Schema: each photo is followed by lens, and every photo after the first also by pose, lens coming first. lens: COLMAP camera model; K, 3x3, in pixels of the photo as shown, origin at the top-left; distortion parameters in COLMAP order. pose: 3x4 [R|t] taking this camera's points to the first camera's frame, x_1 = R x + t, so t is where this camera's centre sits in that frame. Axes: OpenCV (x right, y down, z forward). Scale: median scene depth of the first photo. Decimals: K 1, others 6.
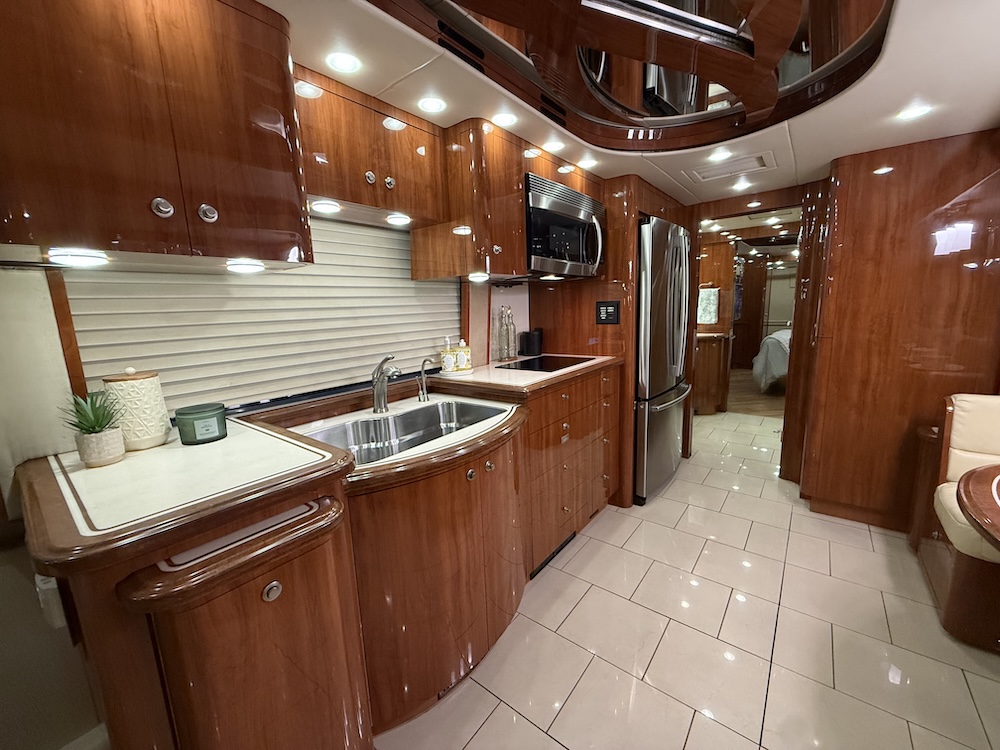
lens RADIAL K [[399.1, 0, 497.4], [0, 399.1, 376.0], [0, 0, 1]] dist [0.001684, 0.000028]
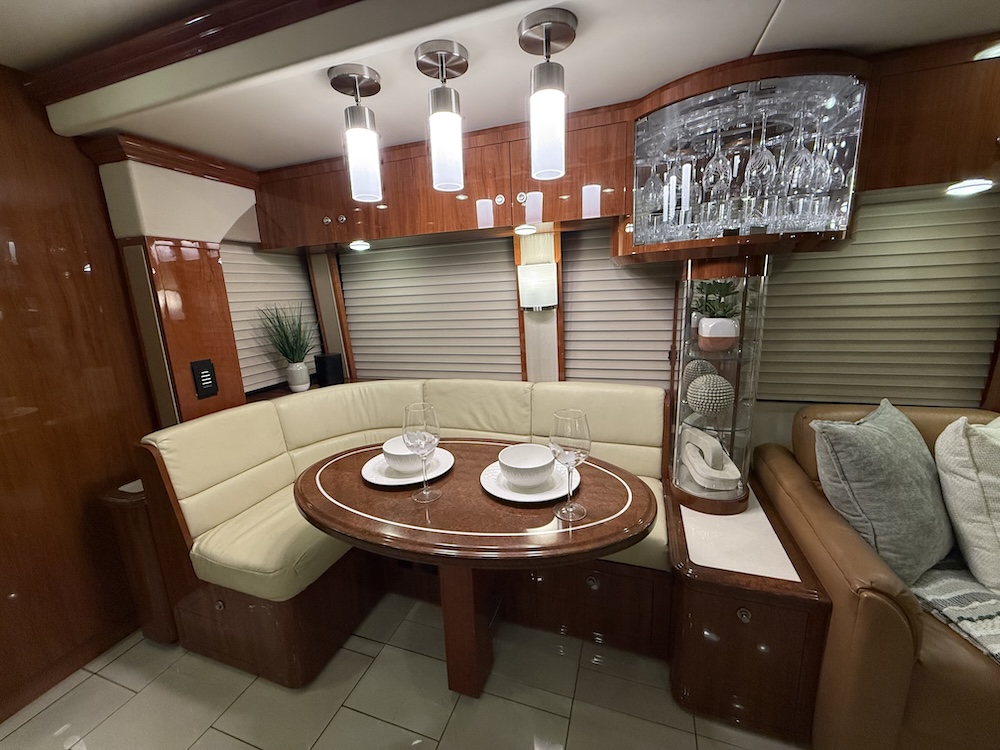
lens RADIAL K [[399.1, 0, 497.4], [0, 399.1, 376.0], [0, 0, 1]] dist [0.001684, 0.000028]
pose [[-0.328206, -0.148242, 0.932901, 0.218548], [0.216899, 0.949394, 0.227171, -0.080935], [-0.919367, 0.276904, -0.279443, 0.517011]]
